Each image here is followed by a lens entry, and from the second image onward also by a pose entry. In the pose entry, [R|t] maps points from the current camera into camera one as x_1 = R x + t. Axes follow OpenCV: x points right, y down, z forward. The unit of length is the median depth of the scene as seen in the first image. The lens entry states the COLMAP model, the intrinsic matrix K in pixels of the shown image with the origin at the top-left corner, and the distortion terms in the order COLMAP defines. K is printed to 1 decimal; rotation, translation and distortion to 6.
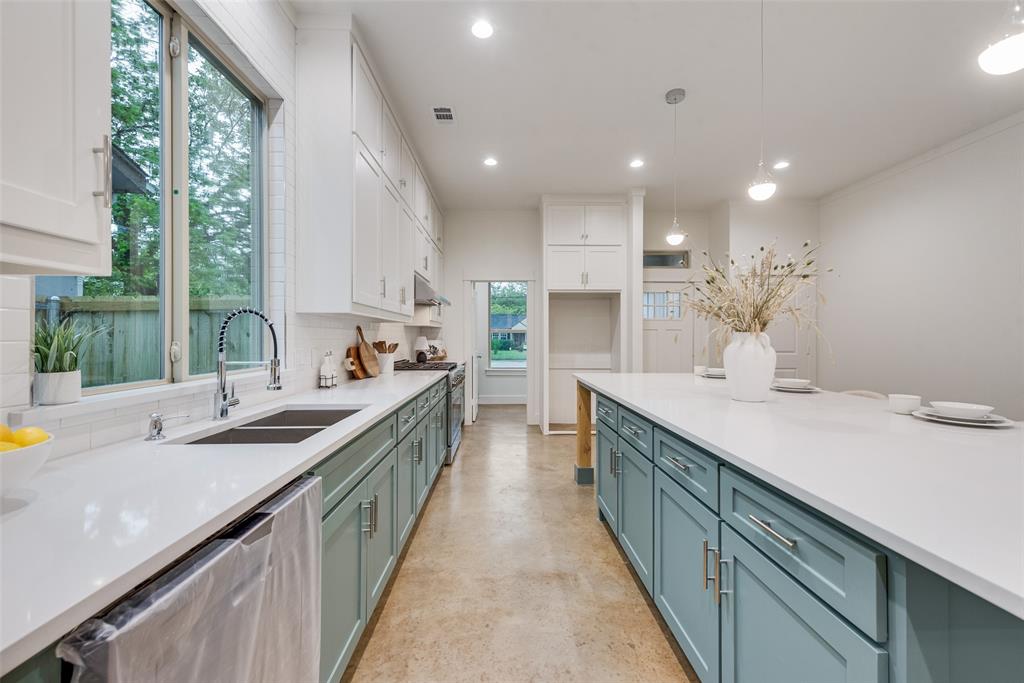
lens RADIAL K [[403.8, 0, 505.7], [0, 403.8, 336.3], [0, 0, 1]] dist [0.001009, 0.000054]
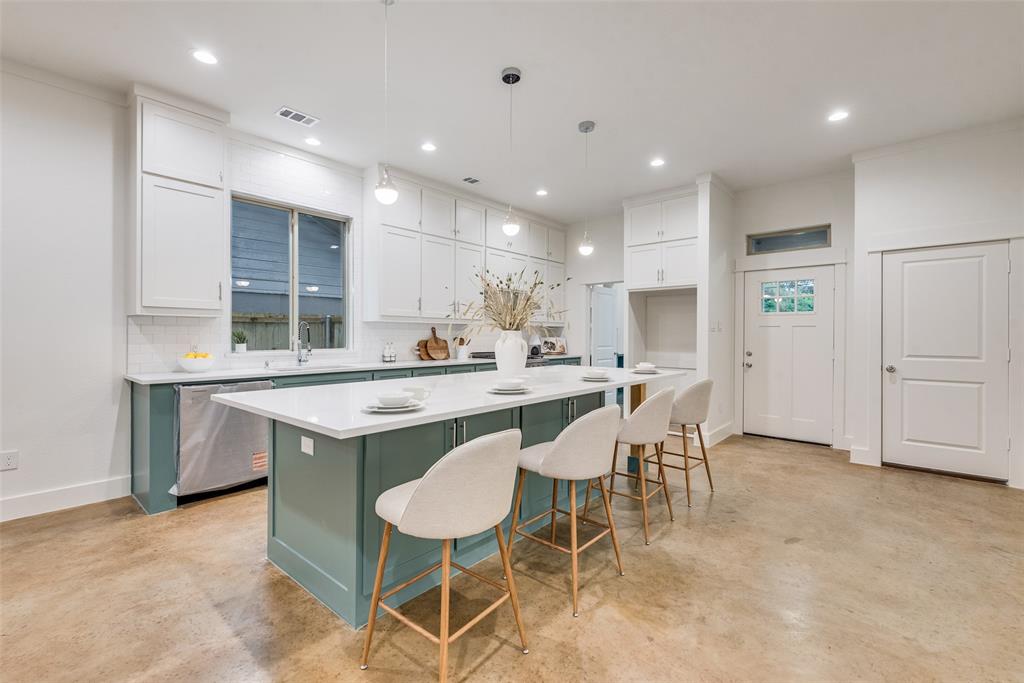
lens RADIAL K [[439.0, 0, 509.7], [0, 439.0, 335.6], [0, 0, 1]] dist [0.013230, -0.000099]
pose [[0.744452, 0.001987, -0.667673, 0.661181], [-0.000690, 0.999997, 0.002207, 0.001733], [0.667676, -0.001182, 0.744451, -0.051296]]
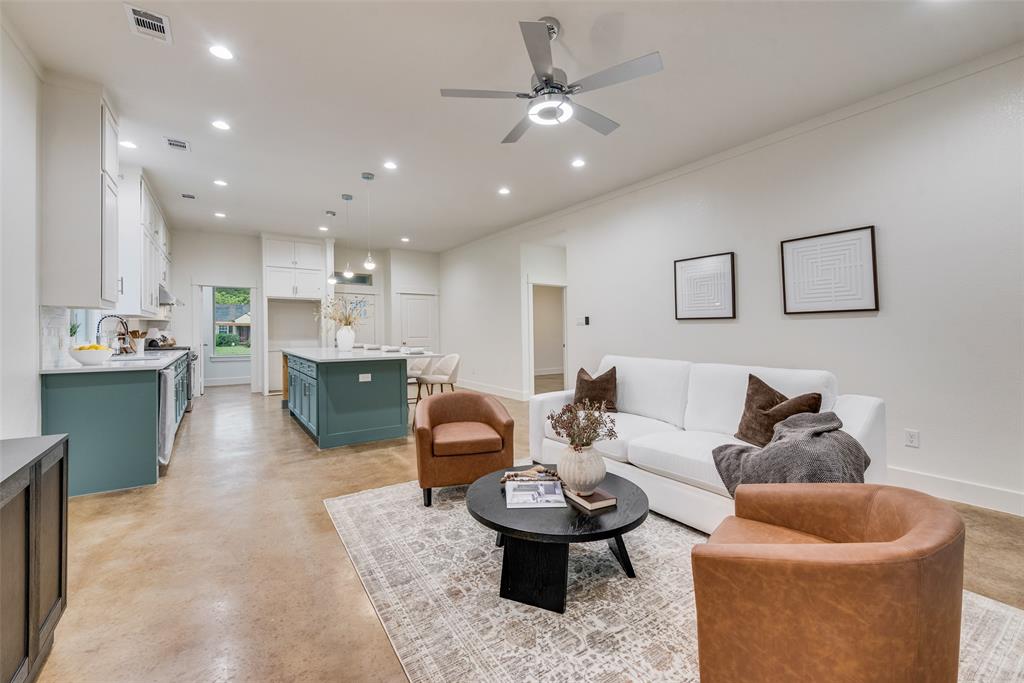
lens RADIAL K [[413.2, 0, 514.1], [0, 413.2, 334.2], [0, 0, 1]] dist [0.001714, 0.000033]
pose [[0.820005, -0.004708, 0.572337, -0.020441], [-0.001165, 0.999950, 0.009894, 0.006107], [-0.572355, -0.008780, 0.819959, -0.798558]]
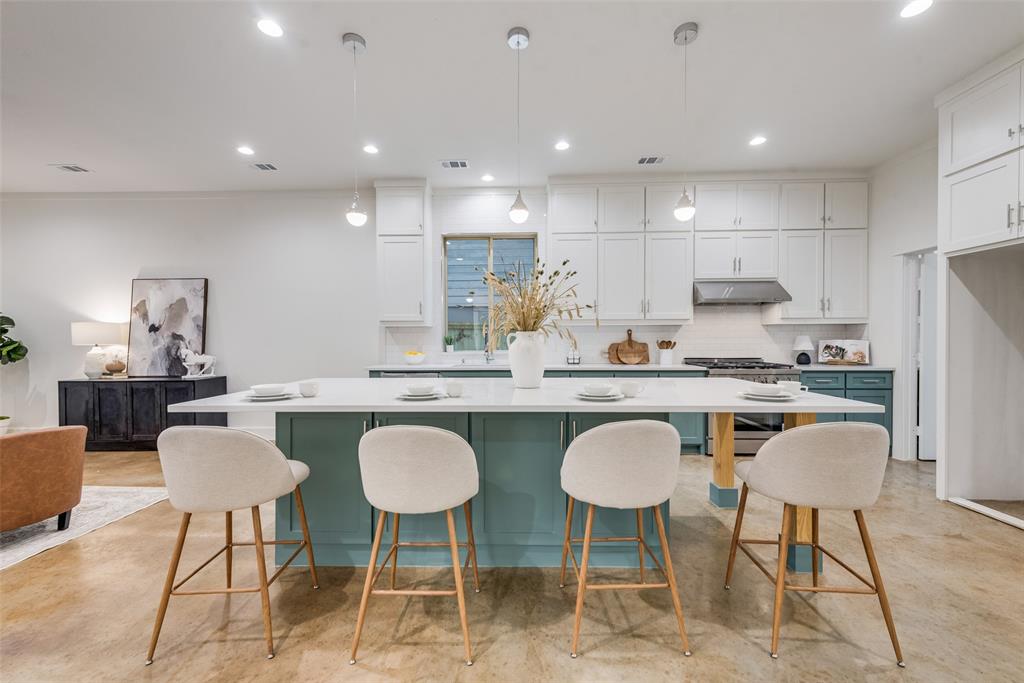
lens RADIAL K [[399.0, 0, 513.7], [0, 399.0, 345.1], [0, 0, 1]] dist [0.007978, -0.000313]
pose [[-0.034007, 0.011955, -0.999350, 0.739806], [0.006421, 0.999910, 0.011744, 0.007681], [0.999401, -0.006017, -0.034080, 0.410984]]
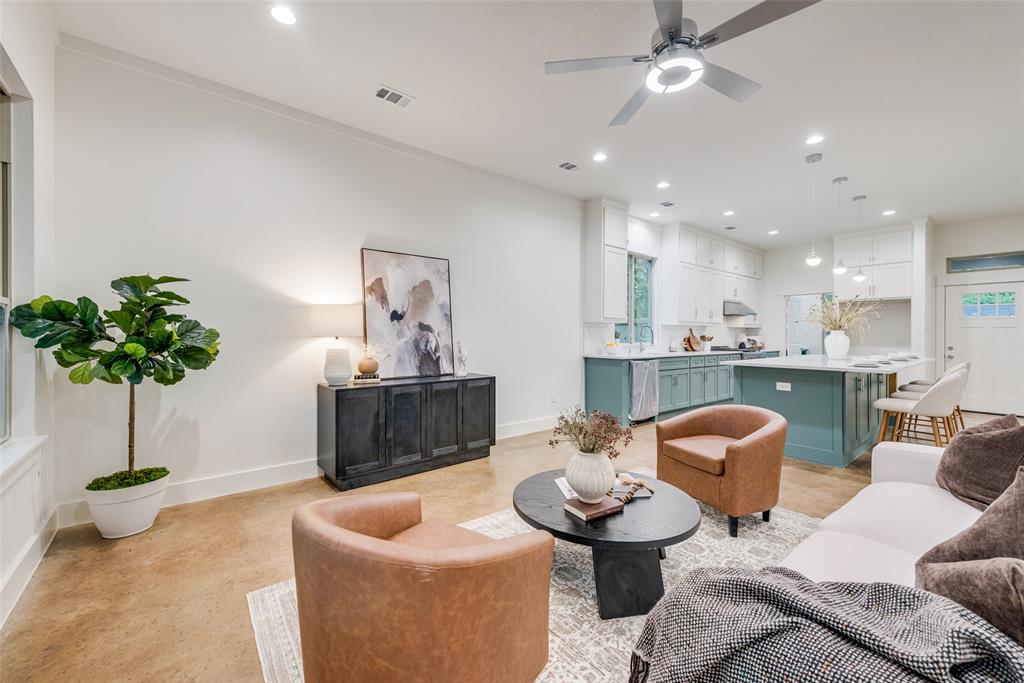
lens RADIAL K [[403.8, 0, 505.7], [0, 403.8, 336.3], [0, 0, 1]] dist [0.001009, 0.000054]
pose [[0.615633, 0.003030, -0.788027, 0.521096], [-0.001863, 0.999995, 0.002390, 0.009226], [0.788031, -0.000003, 0.615636, -0.808552]]
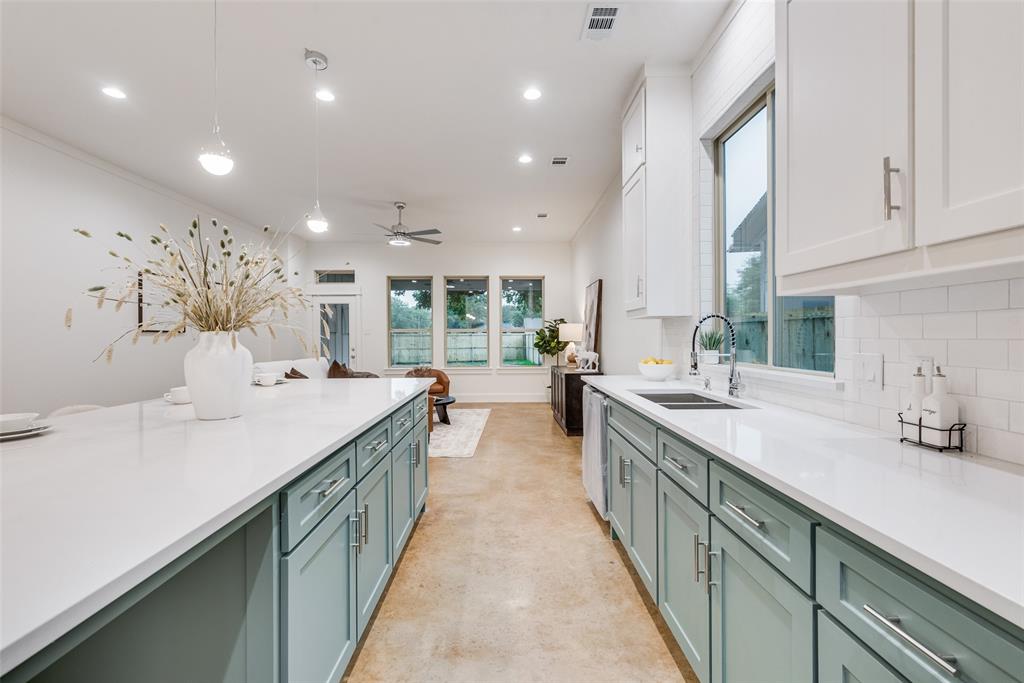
lens RADIAL K [[444.9, 0, 512.0], [0, 444.9, 341.5], [0, 0, 1]] dist [0.001243, -0.000168]
pose [[-0.999969, 0.002503, -0.007519, 0.013722], [0.002446, 0.999968, 0.007569, 0.002757], [0.007537, 0.007551, -0.999943, 0.775223]]
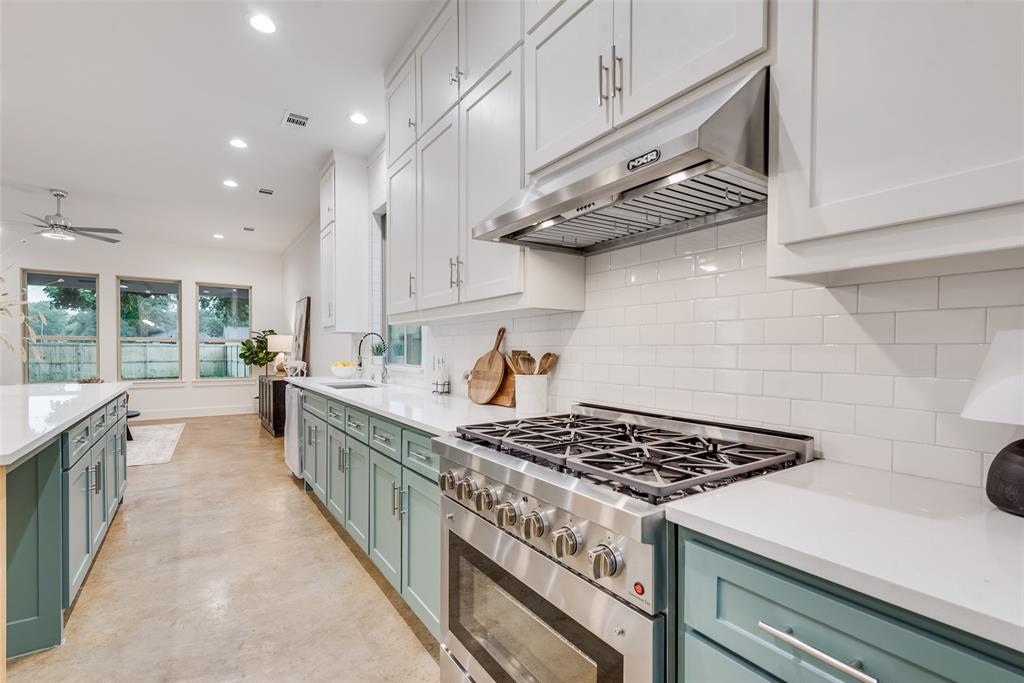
lens RADIAL K [[462.0, 0, 514.3], [0, 462.0, 356.1], [0, 0, 1]] dist [0.017114, -0.000691]
pose [[-0.828909, -0.000666, -0.559383, 0.035913], [-0.006066, 0.999951, 0.007798, 0.010722], [0.559351, 0.009857, -0.828873, 1.088477]]
